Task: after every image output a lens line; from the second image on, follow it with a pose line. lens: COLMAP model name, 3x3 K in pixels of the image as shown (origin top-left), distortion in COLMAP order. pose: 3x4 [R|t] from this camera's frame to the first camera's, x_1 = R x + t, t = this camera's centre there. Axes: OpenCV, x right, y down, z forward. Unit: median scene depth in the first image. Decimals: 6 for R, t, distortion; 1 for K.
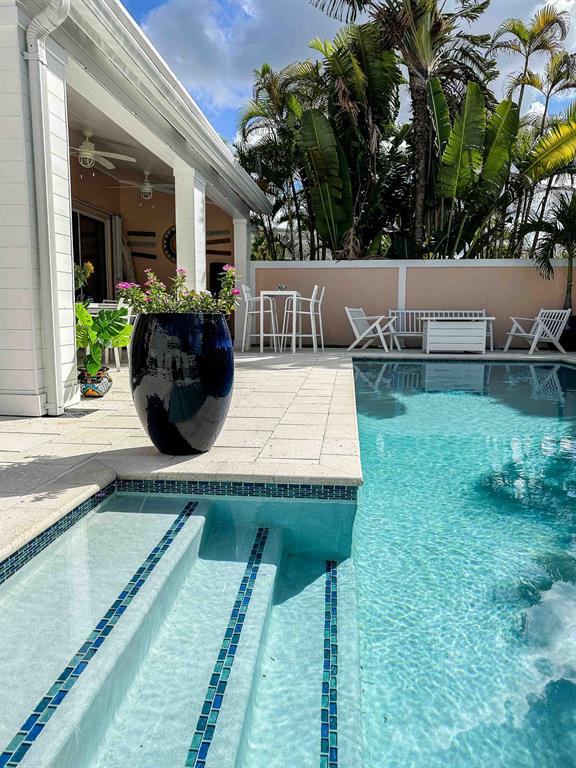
lens RADIAL K [[554.4, 0, 292.8], [0, 554.4, 385.4], [0, 0, 1]] dist [0.007876, -0.000826]
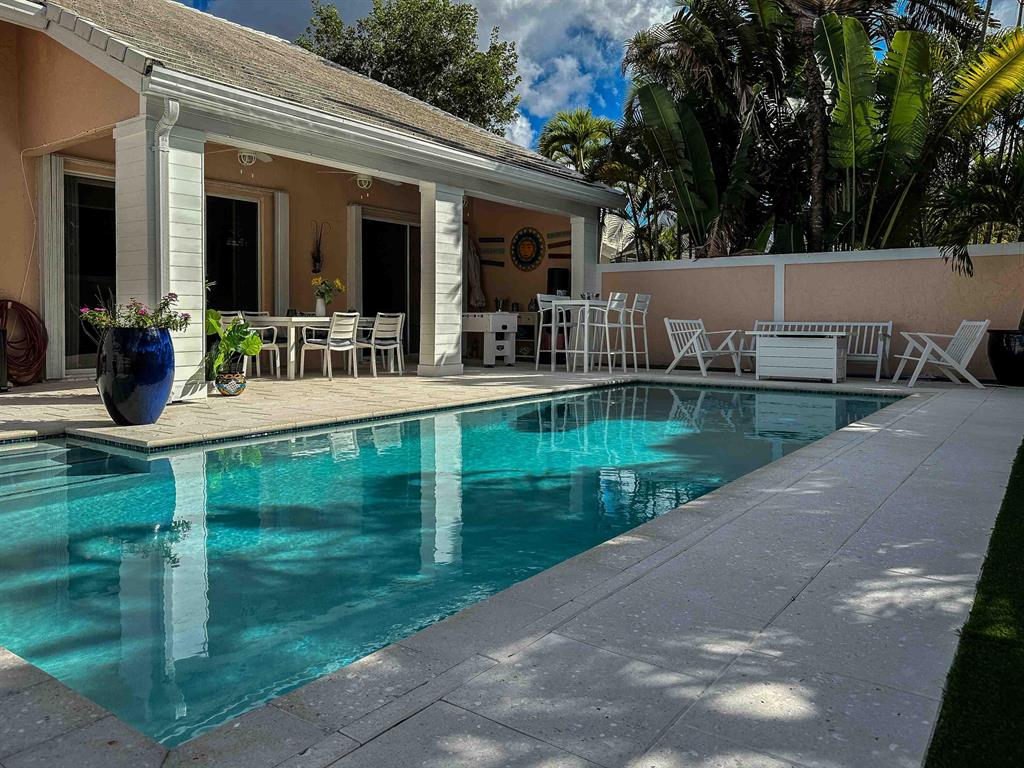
lens RADIAL K [[768.2, 0, 508.4], [0, 768.2, 337.5], [0, 0, 1]] dist [0.001657, -0.001650]
pose [[0.857208, 0.008723, -0.514897, 0.477328], [-0.066447, 0.993372, -0.093793, 0.005144], [0.510666, 0.114614, 0.852106, -0.056910]]
